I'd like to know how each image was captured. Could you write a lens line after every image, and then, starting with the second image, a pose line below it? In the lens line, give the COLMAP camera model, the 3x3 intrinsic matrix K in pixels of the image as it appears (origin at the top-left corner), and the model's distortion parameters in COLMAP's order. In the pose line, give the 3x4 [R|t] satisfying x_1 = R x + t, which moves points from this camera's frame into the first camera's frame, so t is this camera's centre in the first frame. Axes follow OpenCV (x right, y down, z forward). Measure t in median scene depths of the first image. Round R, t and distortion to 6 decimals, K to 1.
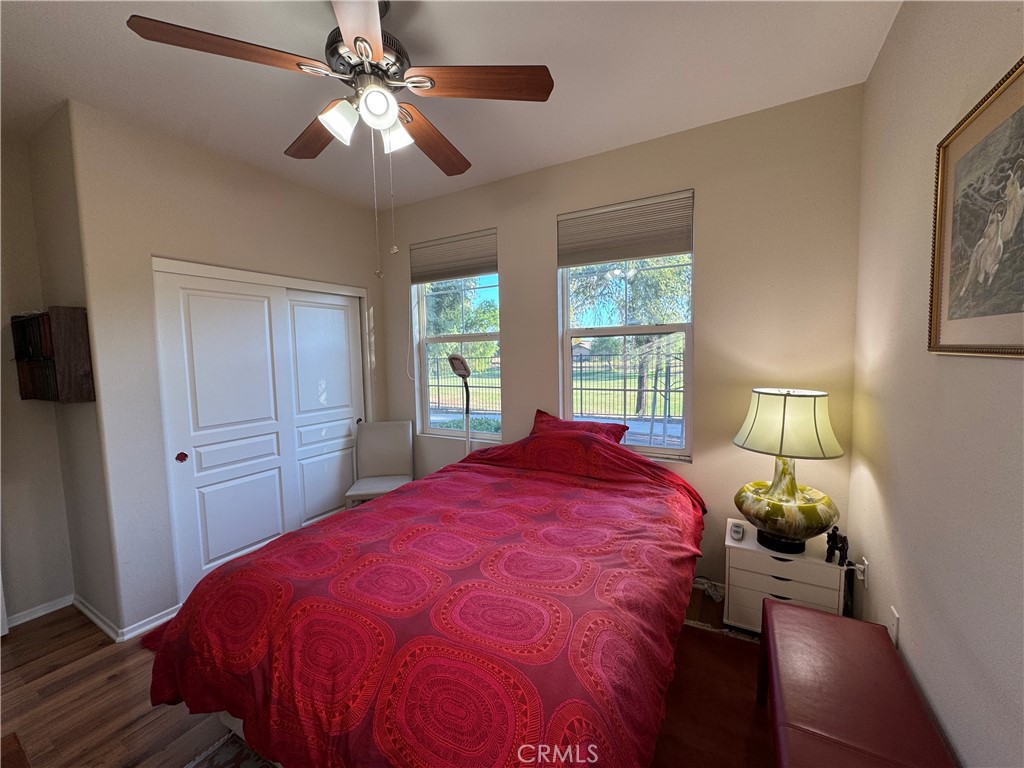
lens RADIAL K [[407.4, 0, 511.6], [0, 407.4, 386.3], [0, 0, 1]] dist [-0.004233, -0.000882]
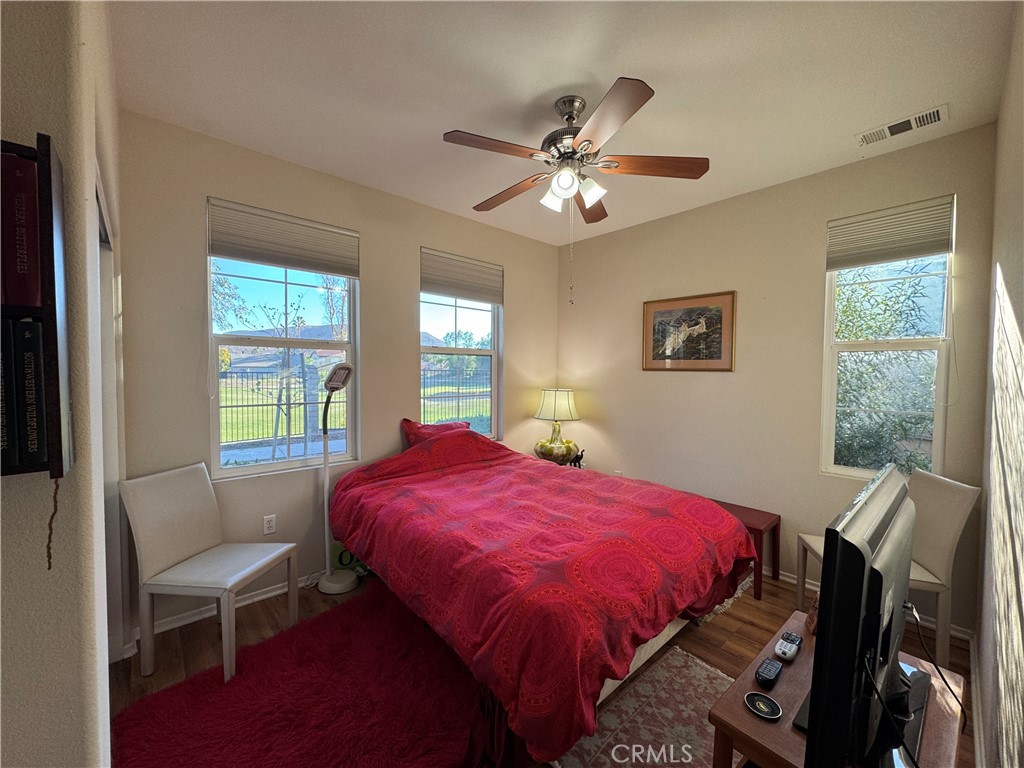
lens RADIAL K [[407.4, 0, 507.0], [0, 407.4, 383.9], [0, 0, 1]] dist [-0.004233, -0.000882]
pose [[0.305007, -0.014939, 0.952233, -1.051268], [0.054338, 0.998521, -0.001739, -0.018530], [-0.950799, 0.052273, 0.305367, 0.499250]]
